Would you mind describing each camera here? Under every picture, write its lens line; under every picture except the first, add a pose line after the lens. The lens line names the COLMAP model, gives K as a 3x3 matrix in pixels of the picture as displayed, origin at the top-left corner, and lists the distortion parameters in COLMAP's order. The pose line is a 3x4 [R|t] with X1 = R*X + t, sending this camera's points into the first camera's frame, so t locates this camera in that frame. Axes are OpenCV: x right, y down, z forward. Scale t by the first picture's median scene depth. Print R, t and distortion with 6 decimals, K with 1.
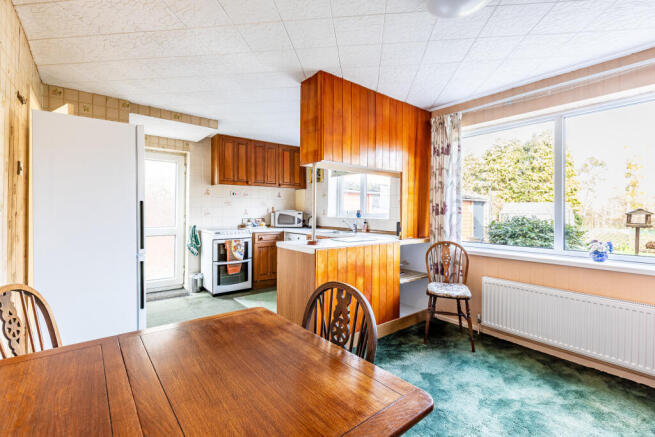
lens RADIAL K [[296.1, 0, 326.8], [0, 296.1, 216.0], [0, 0, 1]] dist [-0.000218, 0.000316]
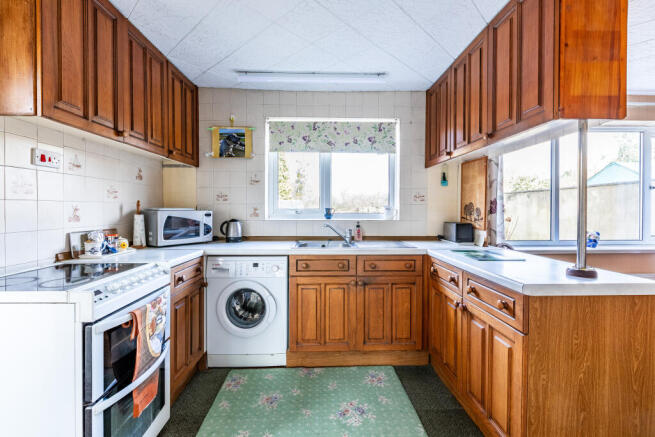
lens RADIAL K [[296.1, 0, 327.5], [0, 296.1, 212.5], [0, 0, 1]] dist [-0.000218, 0.000316]
pose [[0.590502, -0.017258, 0.806851, -0.393549], [0.016663, 0.999819, 0.009191, -0.014261], [-0.806864, 0.008017, 0.590683, 0.564862]]
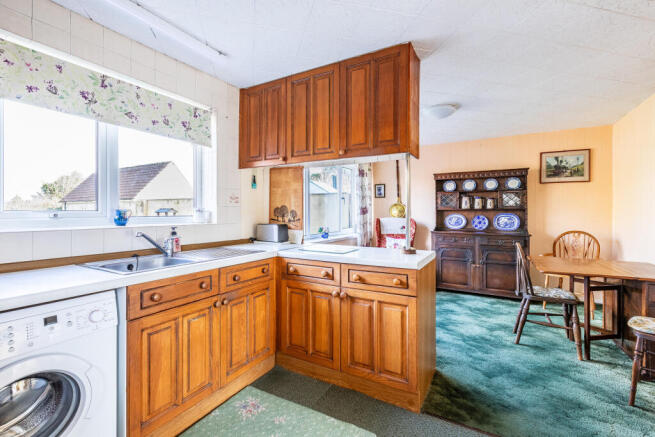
lens RADIAL K [[296.1, 0, 324.2], [0, 296.1, 212.8], [0, 0, 1]] dist [-0.000218, 0.000316]
pose [[-0.374844, -0.009929, 0.927035, -0.386613], [0.011585, 0.999814, 0.015393, -0.016398], [-0.927016, 0.016509, -0.374659, 0.817206]]
